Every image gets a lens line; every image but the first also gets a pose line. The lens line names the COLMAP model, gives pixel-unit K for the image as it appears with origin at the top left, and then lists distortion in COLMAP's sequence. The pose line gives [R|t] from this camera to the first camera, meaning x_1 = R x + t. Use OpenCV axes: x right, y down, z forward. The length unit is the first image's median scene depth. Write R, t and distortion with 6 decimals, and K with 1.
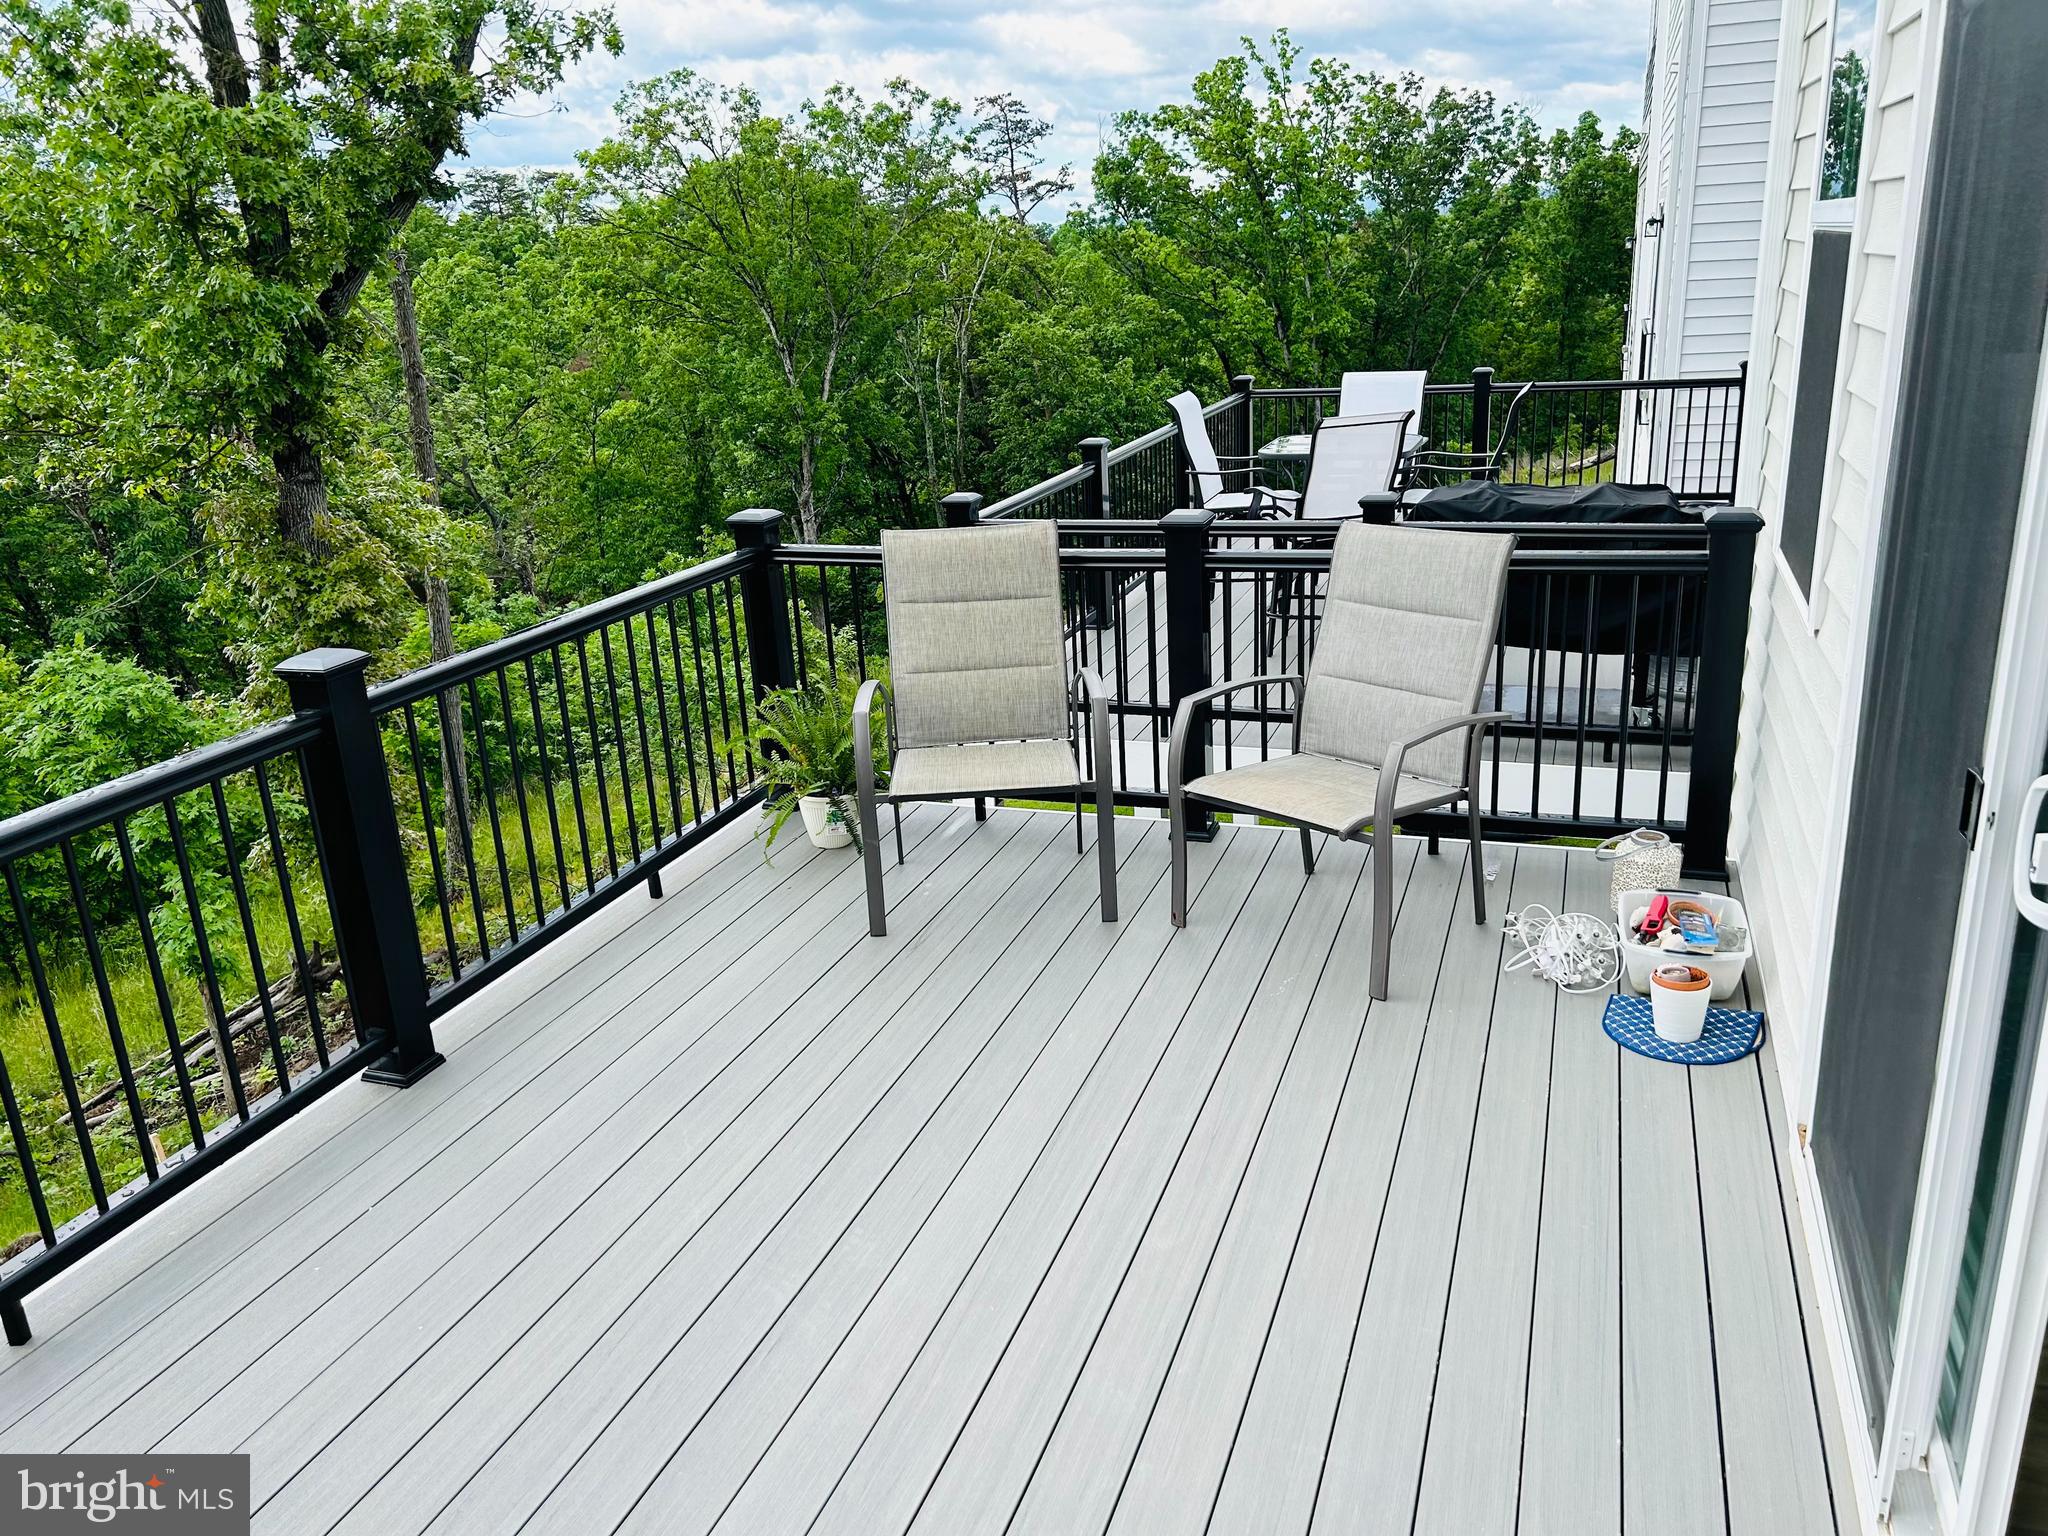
lens RADIAL K [[1534.3, 0, 1024.0], [0, 1534.3, 768.0], [0, 0, 1]] dist [0.044298, -0.001685]
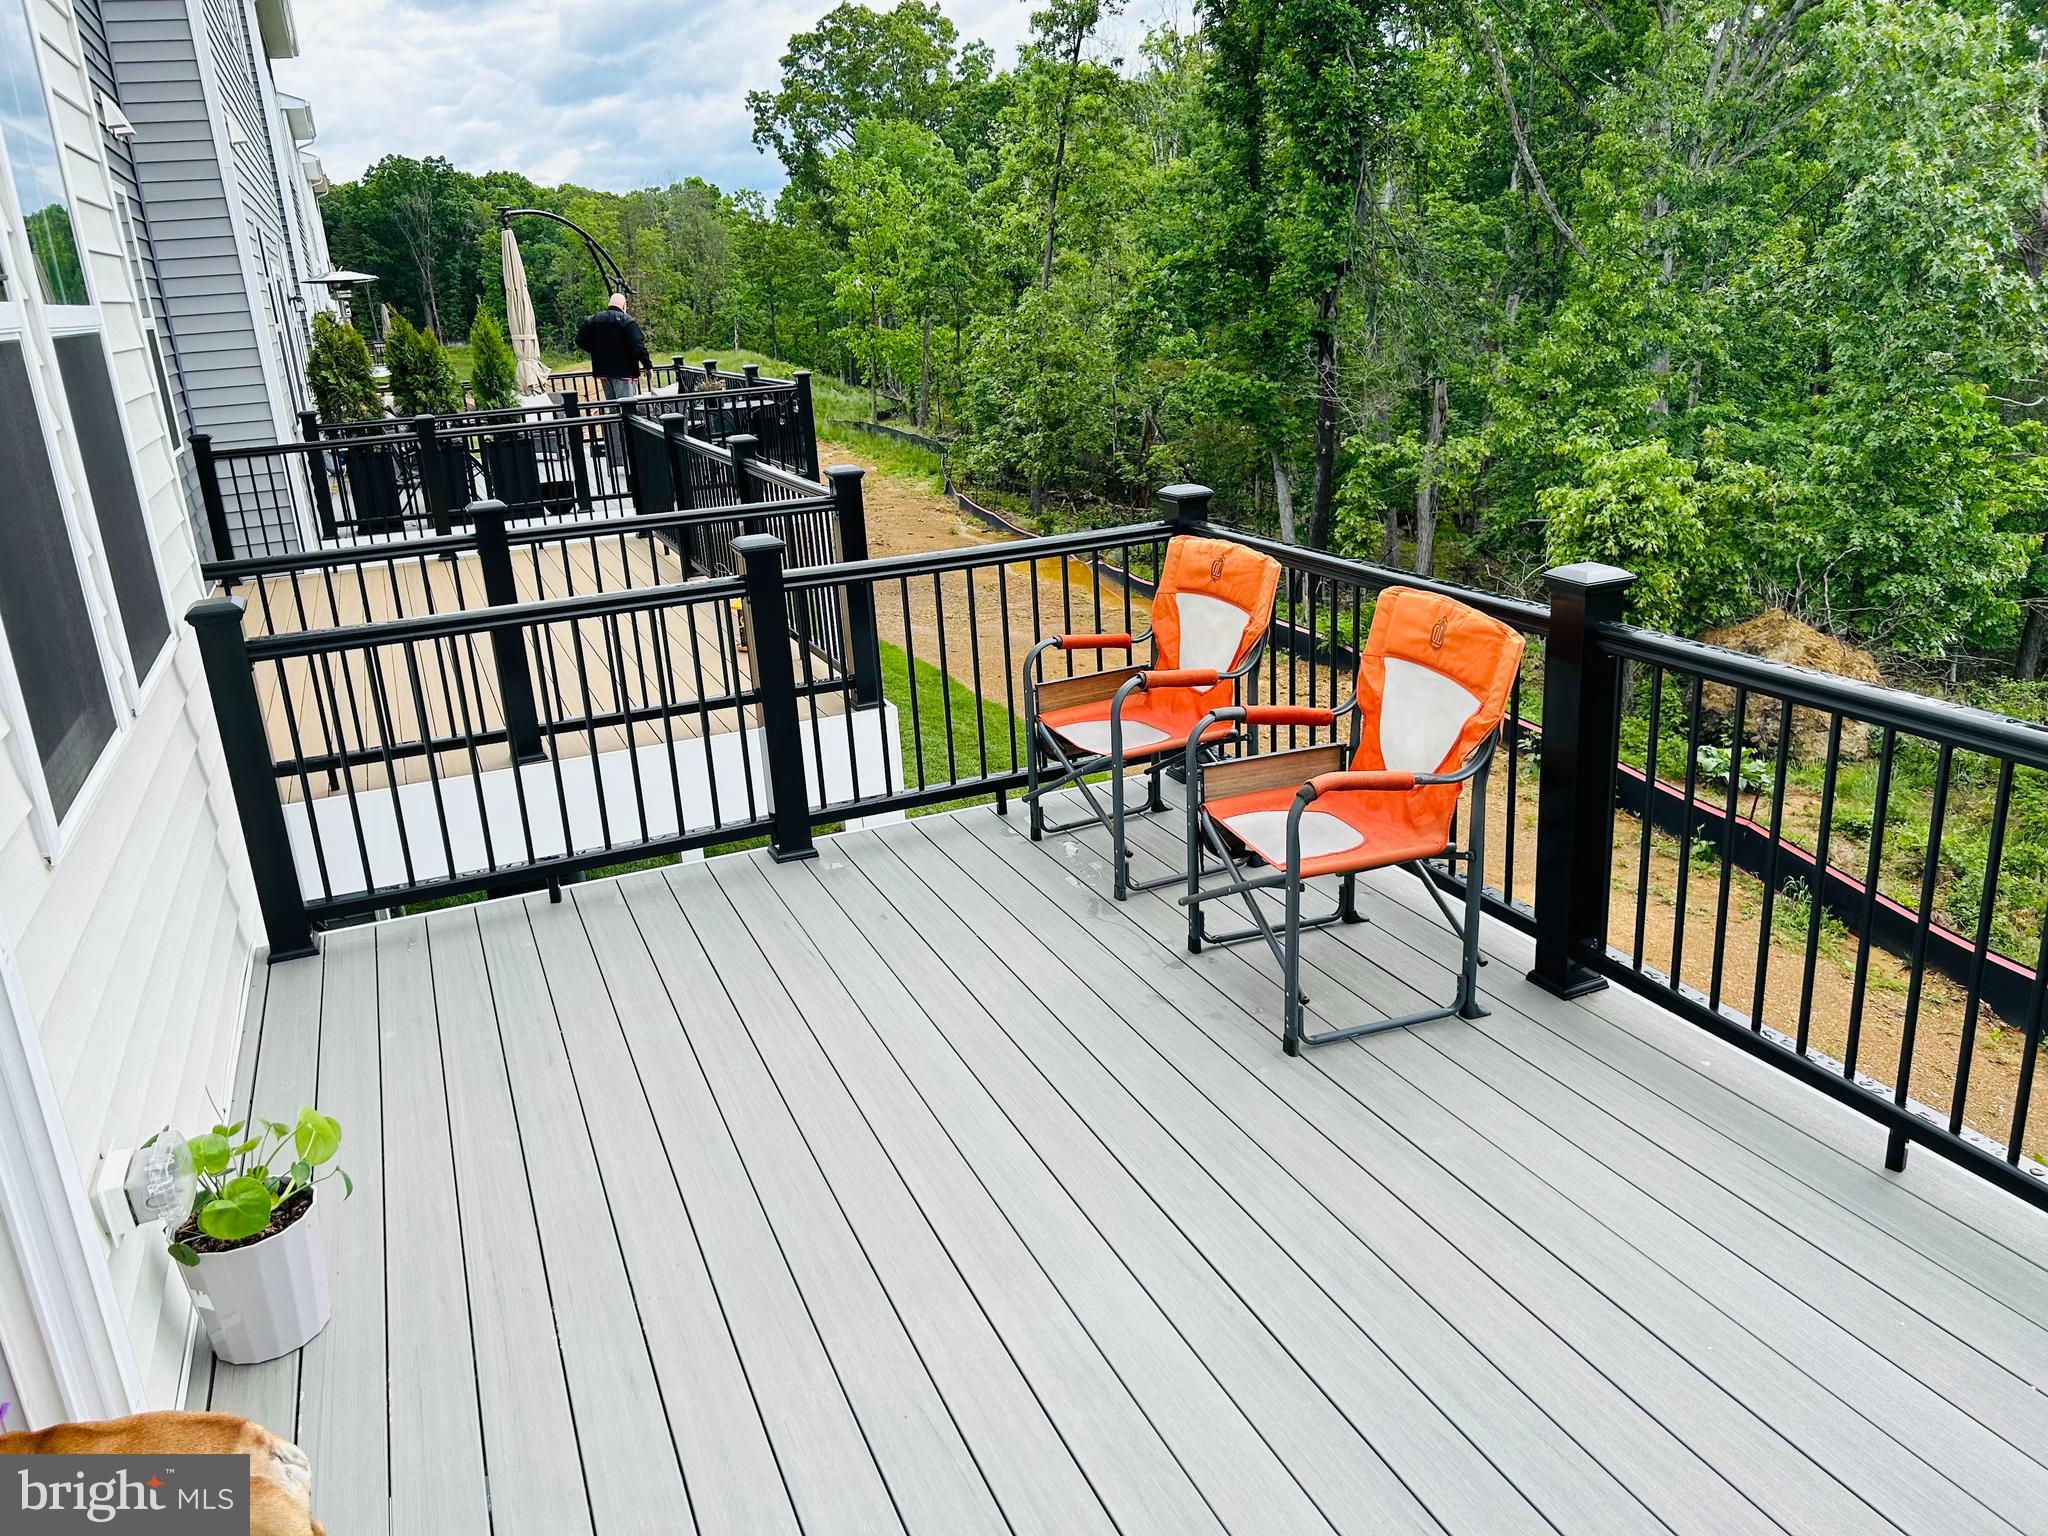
lens RADIAL K [[1534.3, 0, 1024.0], [0, 1534.3, 768.0], [0, 0, 1]] dist [0.044298, -0.001685]
pose [[-0.725776, 0.295854, -0.621063, 0.429001], [-0.118095, 0.835815, 0.536160, -0.405675], [0.677718, 0.462476, -0.571676, 1.192516]]
